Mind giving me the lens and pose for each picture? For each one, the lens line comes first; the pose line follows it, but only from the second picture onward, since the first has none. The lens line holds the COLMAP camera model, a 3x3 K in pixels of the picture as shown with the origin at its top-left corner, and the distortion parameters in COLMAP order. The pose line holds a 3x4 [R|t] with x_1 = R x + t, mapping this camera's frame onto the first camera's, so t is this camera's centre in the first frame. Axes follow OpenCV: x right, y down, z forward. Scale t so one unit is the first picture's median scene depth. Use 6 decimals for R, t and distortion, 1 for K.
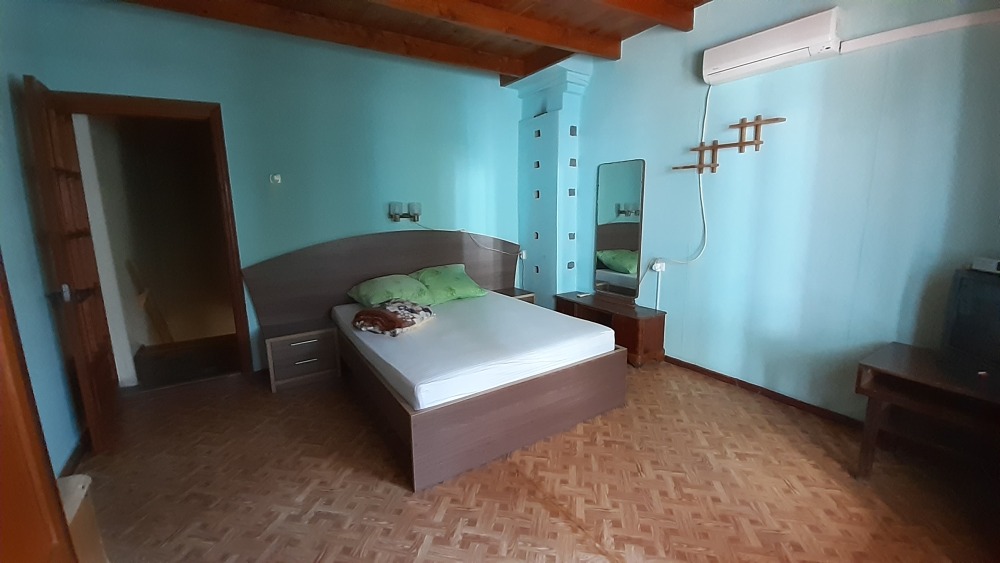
lens RADIAL K [[399.1, 0, 500.2], [0, 399.1, 274.1], [0, 0, 1]] dist [-0.003280, -0.003344]
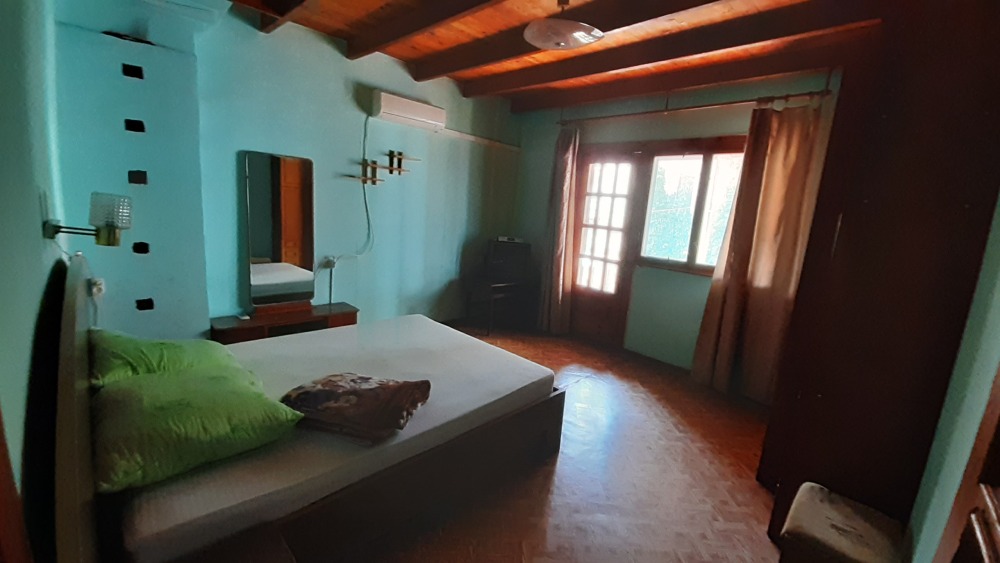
lens RADIAL K [[399.1, 0, 497.7], [0, 399.1, 282.2], [0, 0, 1]] dist [-0.003280, -0.003344]
pose [[-0.200432, -0.174909, 0.963968, -0.966969], [0.101663, 0.974909, 0.198032, -0.180761], [-0.974419, 0.137692, -0.177622, 0.985741]]
